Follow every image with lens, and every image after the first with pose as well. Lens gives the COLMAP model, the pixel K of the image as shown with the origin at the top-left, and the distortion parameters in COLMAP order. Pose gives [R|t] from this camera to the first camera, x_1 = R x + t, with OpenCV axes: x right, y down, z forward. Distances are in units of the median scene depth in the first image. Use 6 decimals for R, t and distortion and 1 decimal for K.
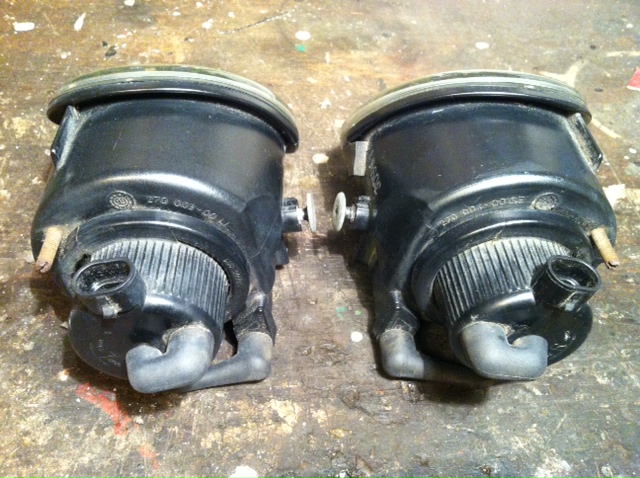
lens RADIAL K [[645.2, 0, 320.0], [0, 645.2, 239.0], [0, 0, 1]] dist [-0.105873, 0.000713]
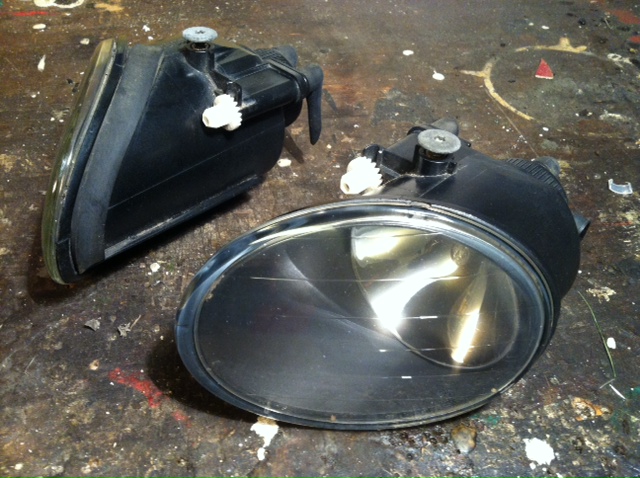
lens RADIAL K [[645.2, 0, 320.0], [0, 645.2, 239.0], [0, 0, 1]] dist [-0.105873, 0.000713]
pose [[0.989041, -0.111554, 0.096718, -0.061562], [0.113923, 0.993302, -0.019315, 0.040377], [-0.093915, 0.030122, 0.995124, -0.147139]]
